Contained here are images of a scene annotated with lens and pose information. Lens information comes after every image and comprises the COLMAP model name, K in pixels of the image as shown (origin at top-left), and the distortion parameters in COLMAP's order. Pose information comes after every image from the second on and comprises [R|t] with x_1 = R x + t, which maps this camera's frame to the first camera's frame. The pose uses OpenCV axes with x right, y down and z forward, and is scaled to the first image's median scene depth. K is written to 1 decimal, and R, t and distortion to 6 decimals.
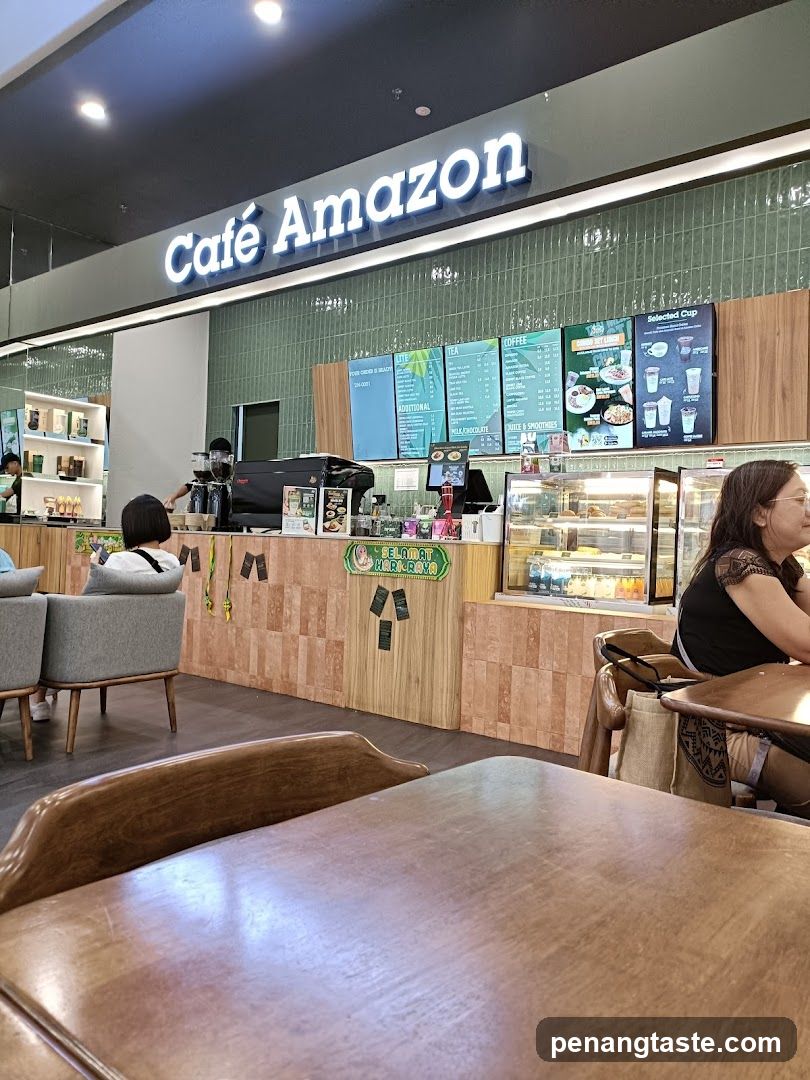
lens RADIAL K [[589.5, 0, 405.0], [0, 589.5, 540.0], [0, 0, 1]] dist [0.000312, -0.000601]
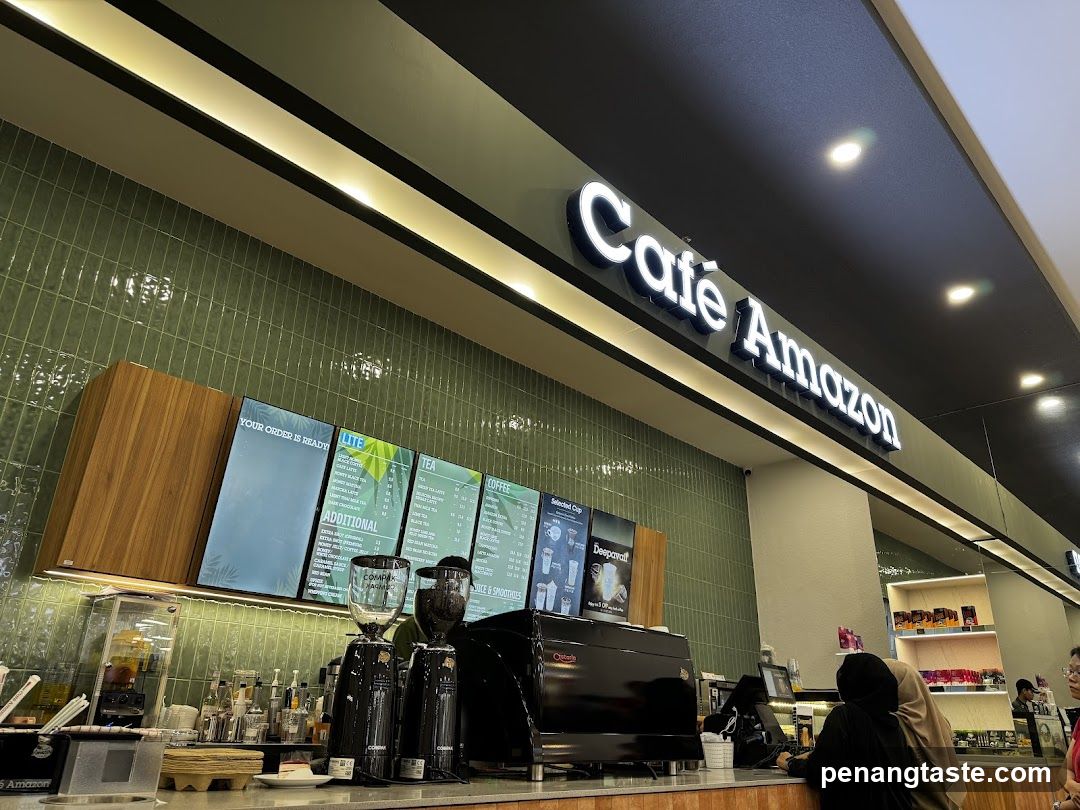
lens RADIAL K [[589.5, 0, 540.0], [0, 589.5, 405.0], [0, 0, 1]] dist [0.000312, -0.000601]
pose [[0.346104, 0.411029, 0.843366, -0.548732], [-0.038762, 0.904420, -0.424878, -0.084581], [-0.937395, 0.114362, 0.328956, 0.650362]]
